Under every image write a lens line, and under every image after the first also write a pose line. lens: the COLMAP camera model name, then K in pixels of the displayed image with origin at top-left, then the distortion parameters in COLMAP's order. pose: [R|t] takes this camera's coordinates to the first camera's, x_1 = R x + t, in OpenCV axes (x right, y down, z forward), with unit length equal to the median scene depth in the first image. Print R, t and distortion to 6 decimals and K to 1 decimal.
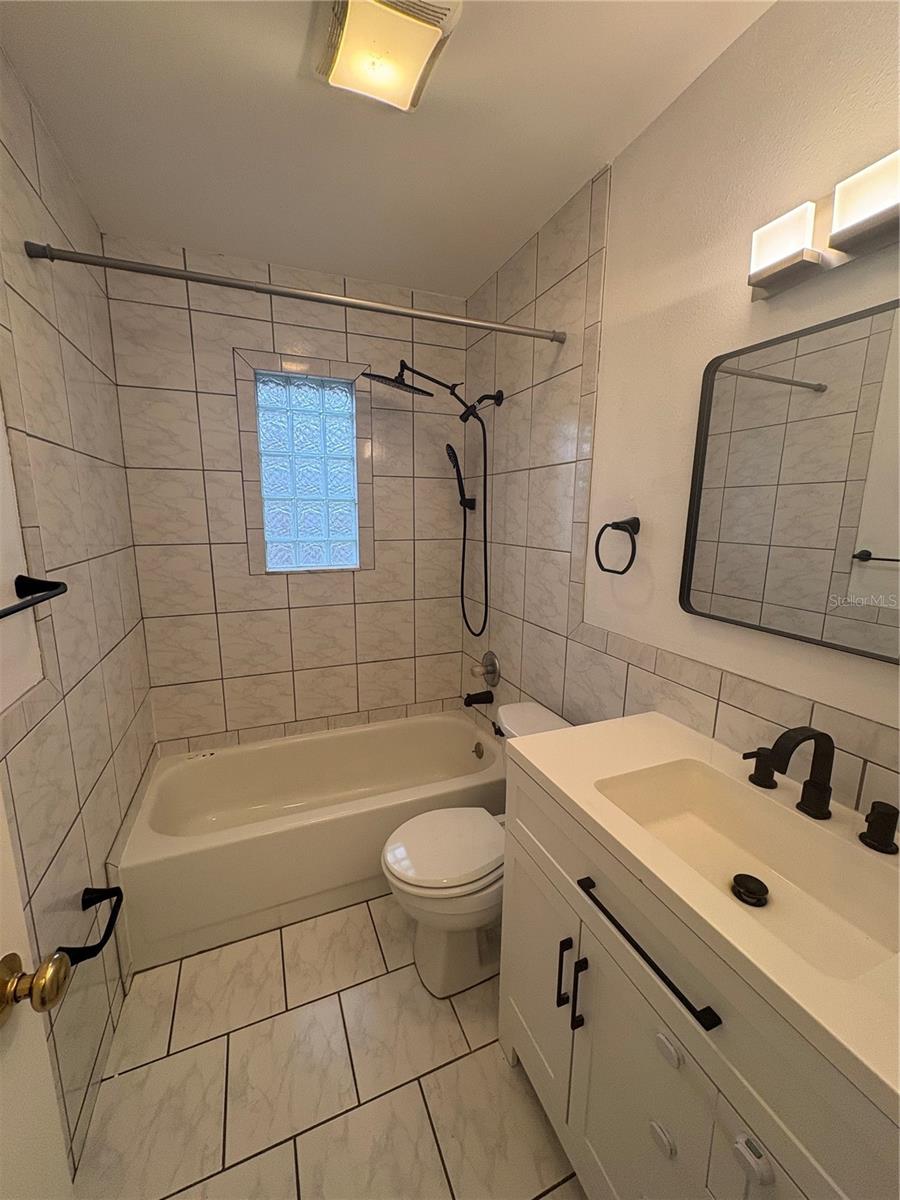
lens RADIAL K [[476.3, 0, 452.8], [0, 476.3, 601.4], [0, 0, 1]] dist [0.003446, 0.000070]
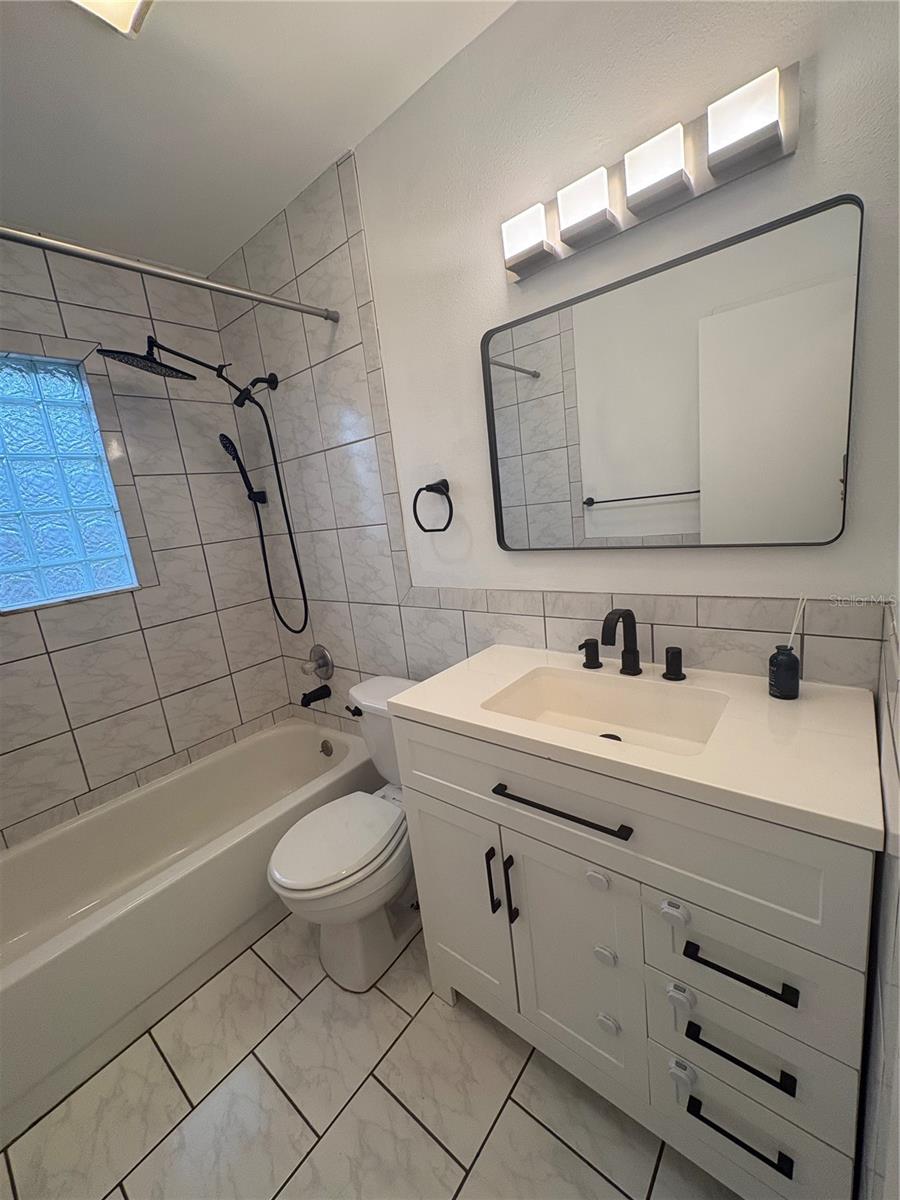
lens RADIAL K [[476.3, 0, 451.5], [0, 476.3, 601.0], [0, 0, 1]] dist [0.003446, 0.000070]
pose [[0.876343, -0.204072, 0.436323, -0.119282], [0.208072, 0.977328, 0.039199, 0.051440], [-0.434430, 0.056435, 0.898936, 0.010846]]
